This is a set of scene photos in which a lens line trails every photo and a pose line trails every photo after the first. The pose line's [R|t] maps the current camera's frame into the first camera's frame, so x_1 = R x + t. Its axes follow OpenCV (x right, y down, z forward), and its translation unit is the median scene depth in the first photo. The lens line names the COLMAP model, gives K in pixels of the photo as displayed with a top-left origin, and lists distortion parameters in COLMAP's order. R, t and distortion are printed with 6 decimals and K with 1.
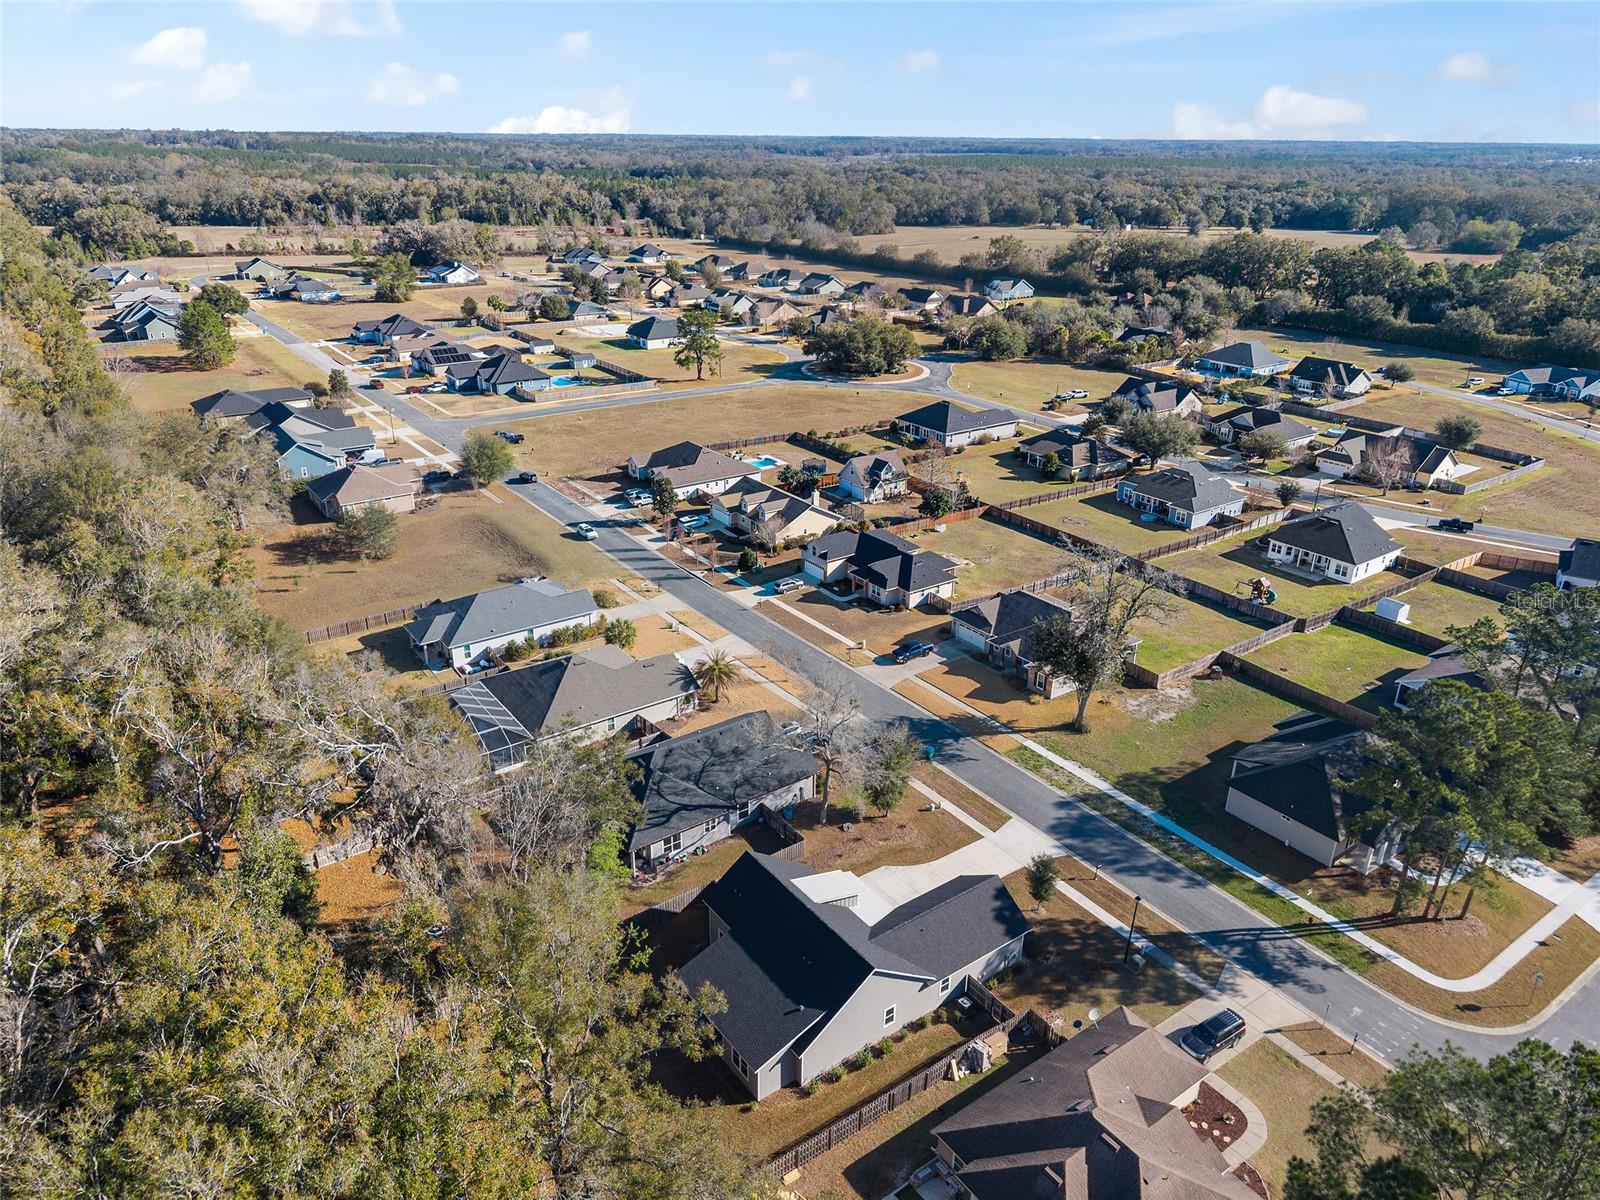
lens RADIAL K [[1064.7, 0, 791.3], [0, 1064.7, 603.1], [0, 0, 1]] dist [0.073081, -0.085539]
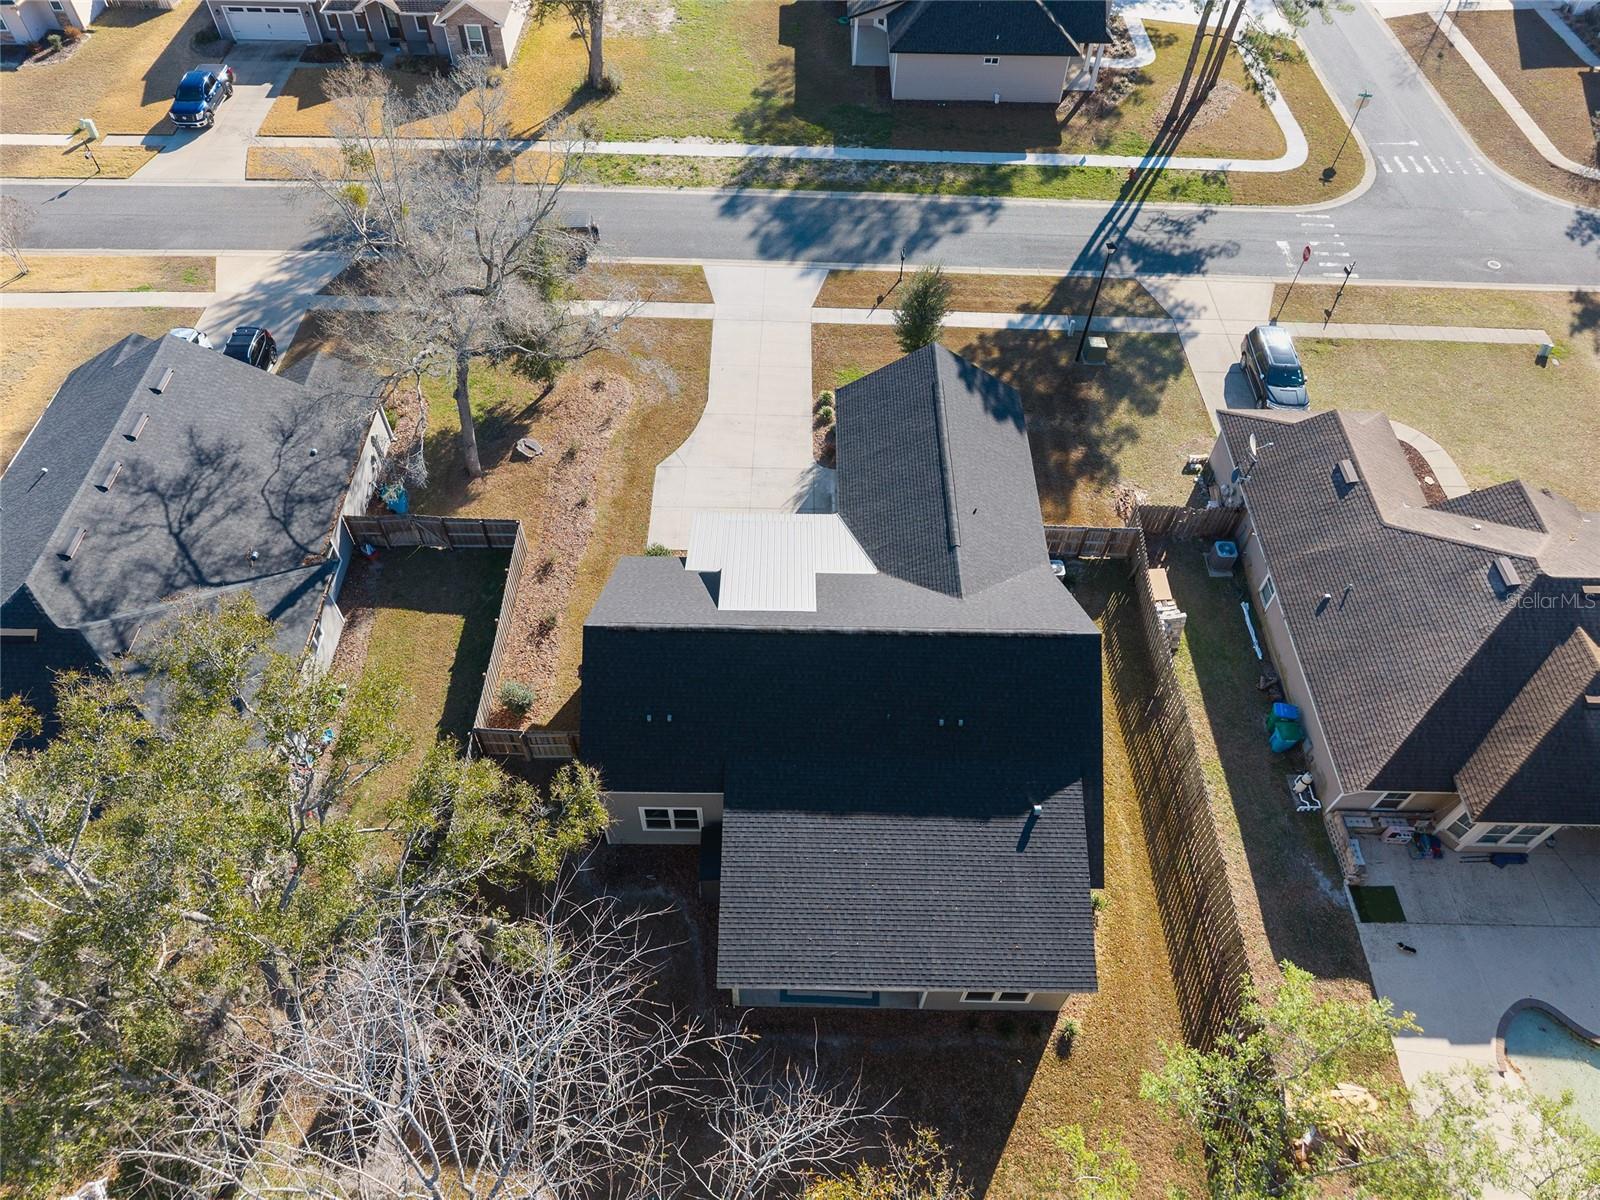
lens RADIAL K [[1087.1, 0, 800.0], [0, 1087.1, 600.0], [0, 0, 1]] dist [0.003299, 0.000214]
pose [[0.592095, -0.636516, 0.494237, -0.098658], [0.316447, 0.747679, 0.583813, 0.011867], [-0.741137, -0.189273, 0.644121, 0.377874]]
